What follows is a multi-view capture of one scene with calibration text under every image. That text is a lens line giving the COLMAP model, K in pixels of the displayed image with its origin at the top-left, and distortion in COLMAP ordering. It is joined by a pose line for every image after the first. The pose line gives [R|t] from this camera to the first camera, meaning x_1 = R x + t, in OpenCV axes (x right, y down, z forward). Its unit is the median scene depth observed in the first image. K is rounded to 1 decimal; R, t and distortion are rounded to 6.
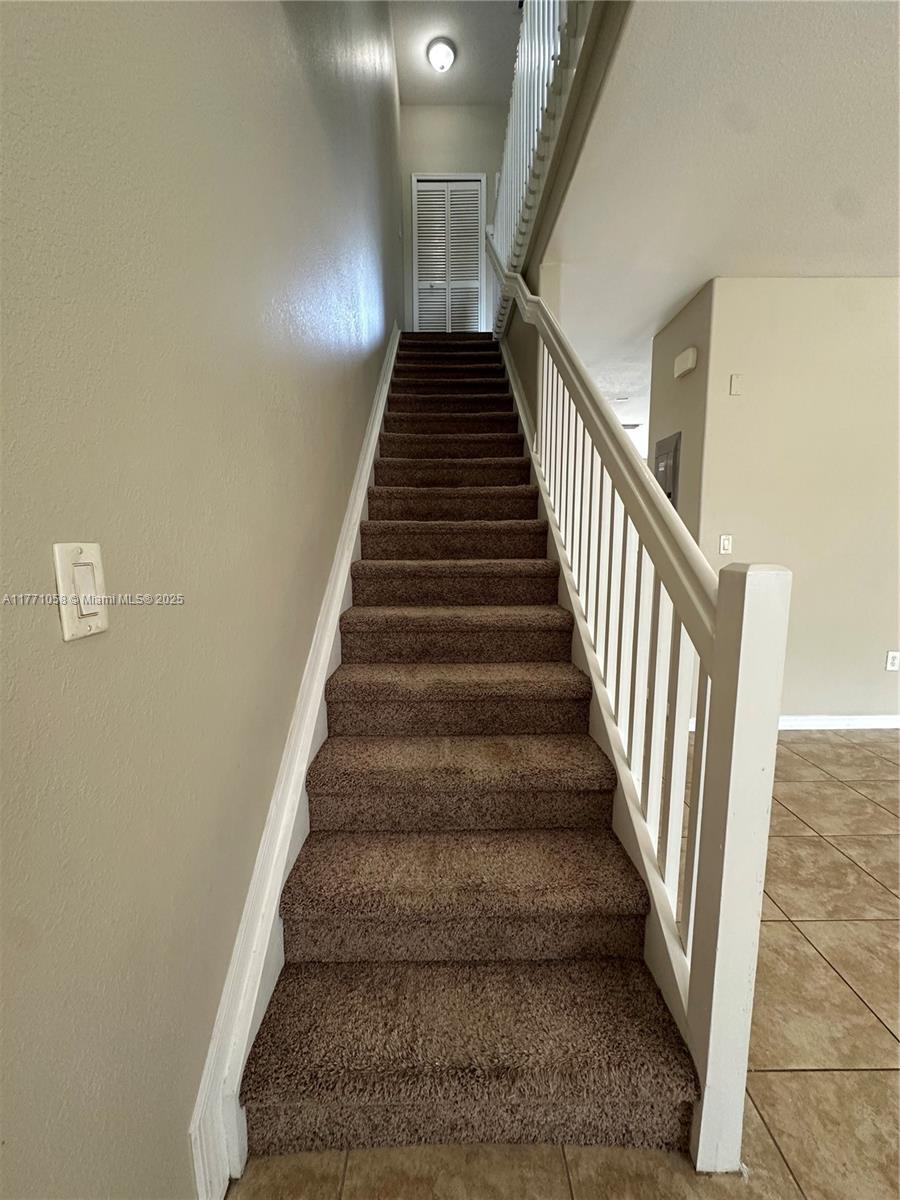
lens RADIAL K [[479.8, 0, 450.0], [0, 479.8, 600.0], [0, 0, 1]] dist [-0.000992, -0.000011]
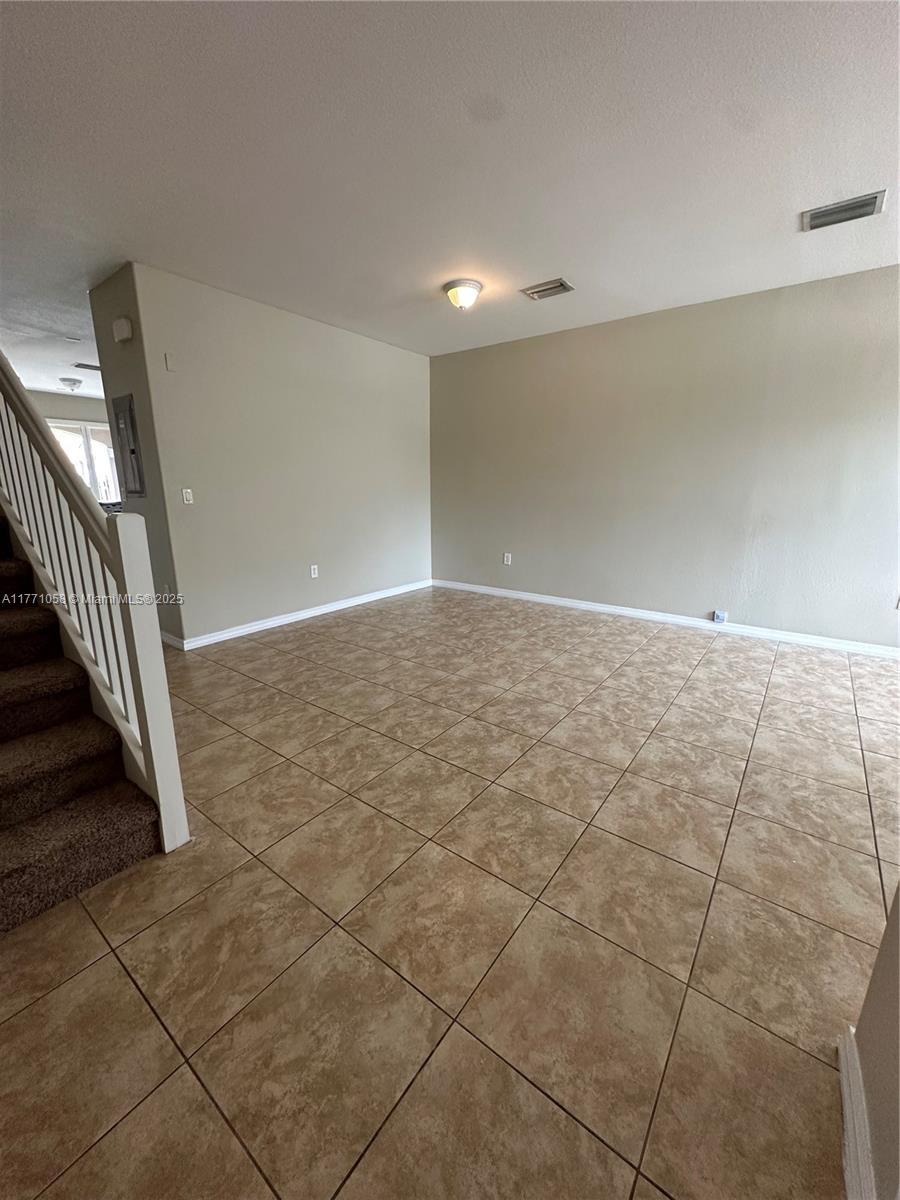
lens RADIAL K [[479.8, 0, 450.0], [0, 479.8, 600.0], [0, 0, 1]] dist [-0.000992, -0.000011]
pose [[0.609263, -0.181578, 0.771899, -0.036340], [0.098680, 0.983224, 0.153401, 0.049637], [-0.786805, -0.017290, 0.616960, -0.610479]]
